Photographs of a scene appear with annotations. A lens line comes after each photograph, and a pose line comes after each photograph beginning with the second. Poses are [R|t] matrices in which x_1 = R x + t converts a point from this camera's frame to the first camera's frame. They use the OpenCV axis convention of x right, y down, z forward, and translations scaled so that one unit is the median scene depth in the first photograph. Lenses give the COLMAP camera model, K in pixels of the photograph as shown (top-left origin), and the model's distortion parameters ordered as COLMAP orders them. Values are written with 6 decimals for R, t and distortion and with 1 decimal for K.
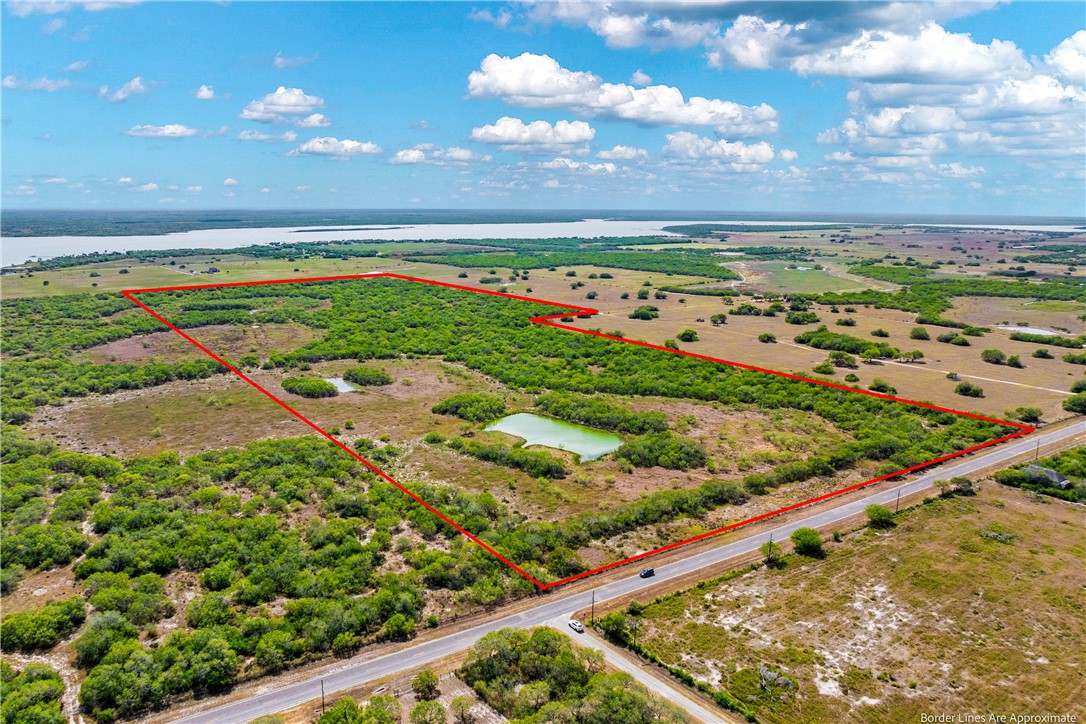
lens RADIAL K [[768.6, 0, 543.0], [0, 768.6, 362.0], [0, 0, 1]] dist [-0.038970, 0.004717]
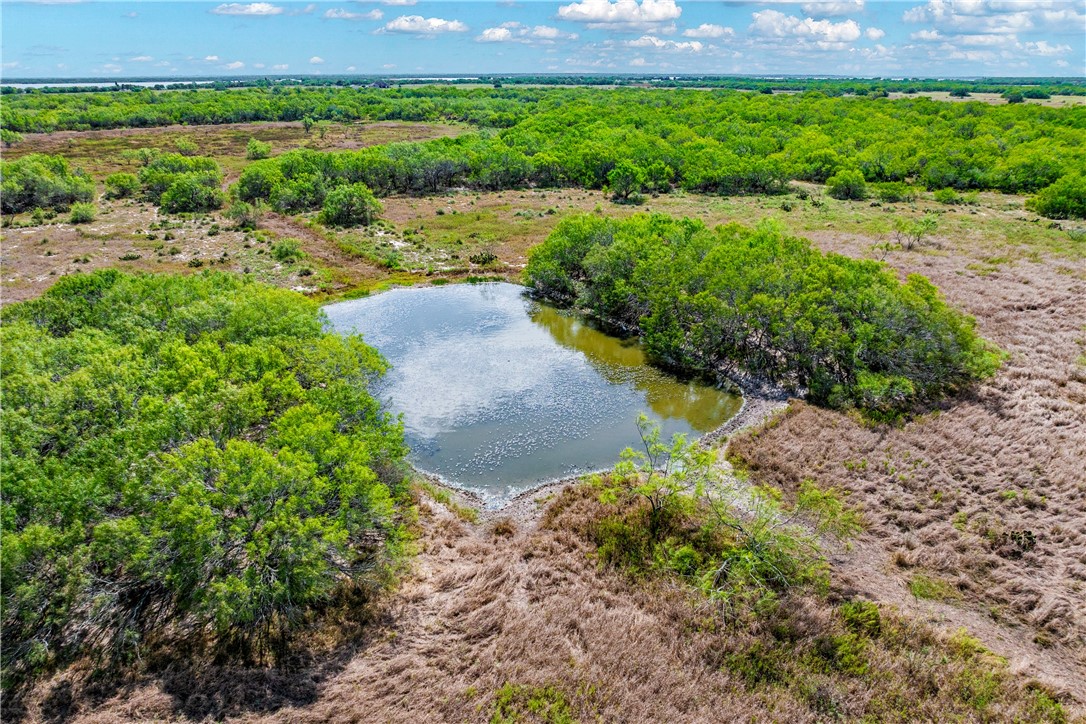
lens RADIAL K [[768.6, 0, 543.0], [0, 768.6, 362.0], [0, 0, 1]] dist [-0.038970, 0.004717]
pose [[0.959662, 0.093134, -0.265281, -0.194420], [-0.050482, 0.985286, 0.163291, 0.009898], [0.276585, -0.143313, 0.950243, 0.768400]]
